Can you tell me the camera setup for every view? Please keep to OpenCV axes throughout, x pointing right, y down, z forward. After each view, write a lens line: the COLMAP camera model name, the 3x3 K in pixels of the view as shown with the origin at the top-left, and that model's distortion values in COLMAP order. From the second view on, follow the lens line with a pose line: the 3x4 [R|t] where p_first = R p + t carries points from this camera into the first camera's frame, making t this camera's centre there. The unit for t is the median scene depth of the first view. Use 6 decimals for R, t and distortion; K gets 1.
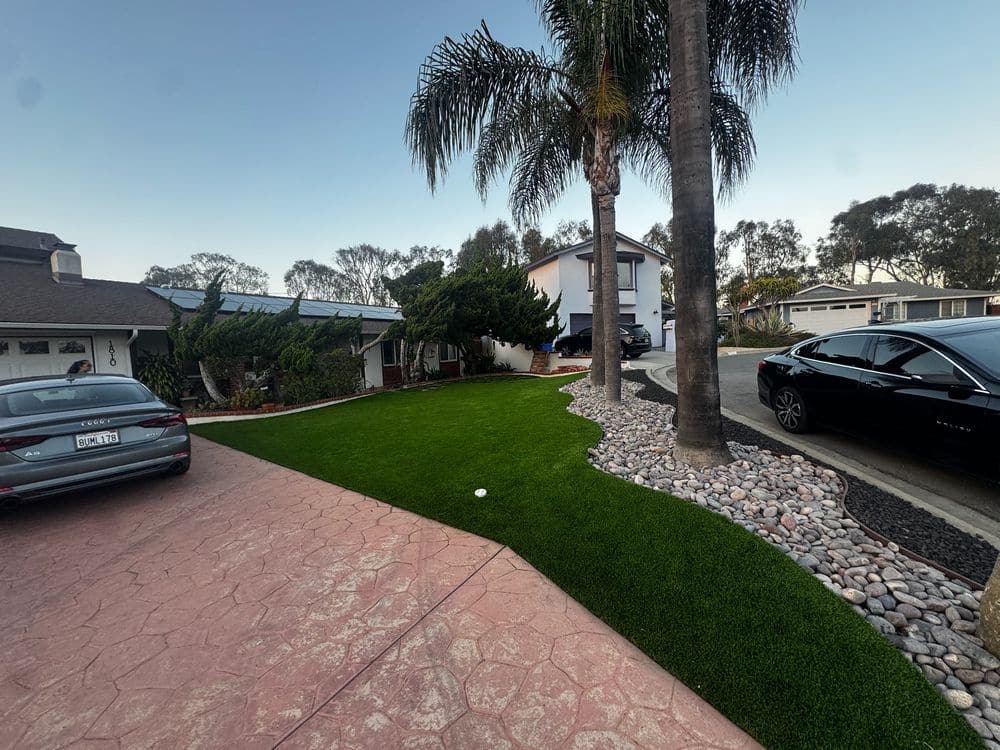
lens RADIAL K [[399.1, 0, 500.0], [0, 399.1, 375.0], [0, 0, 1]] dist [-0.001887, 0.000234]
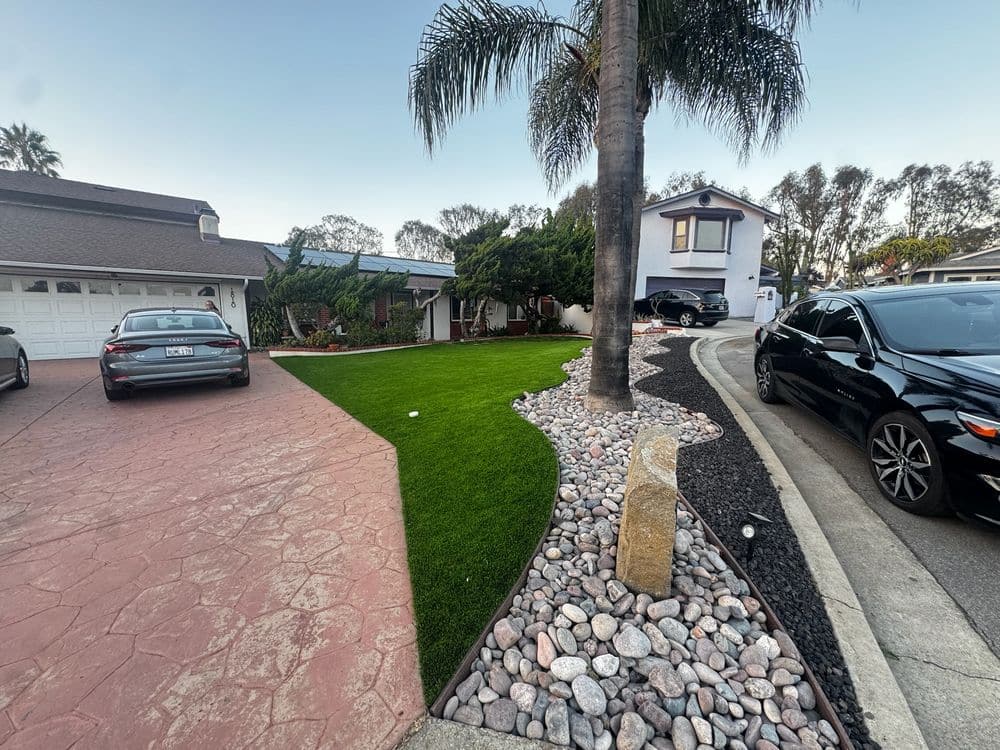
lens RADIAL K [[399.1, 0, 500.0], [0, 399.1, 375.0], [0, 0, 1]] dist [-0.001887, 0.000234]
pose [[0.967327, 0.083732, -0.239308, 0.087909], [-0.061422, 0.993168, 0.099220, 0.006090], [0.245981, -0.081280, 0.965861, -0.021944]]
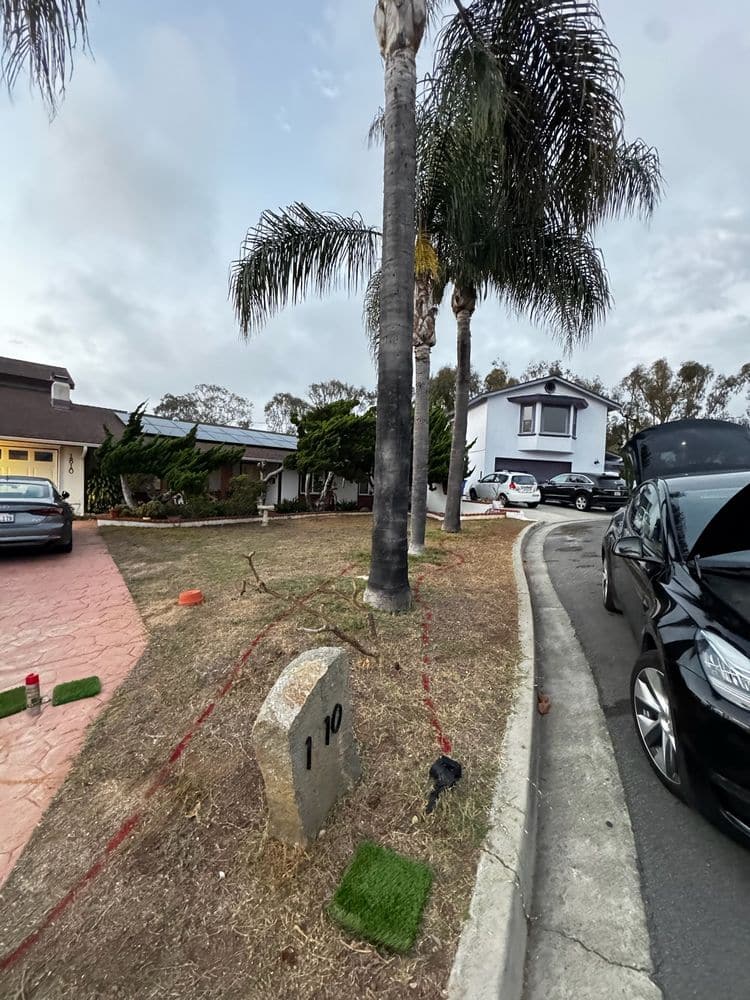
lens RADIAL K [[399.1, 0, 377.1], [0, 399.1, 501.5], [0, 0, 1]] dist [-0.001887, 0.000234]
pose [[0.969946, 0.092564, -0.225024, 0.128911], [-0.097898, 0.995116, -0.012637, -0.006493], [0.222756, 0.034286, 0.974271, -0.008548]]
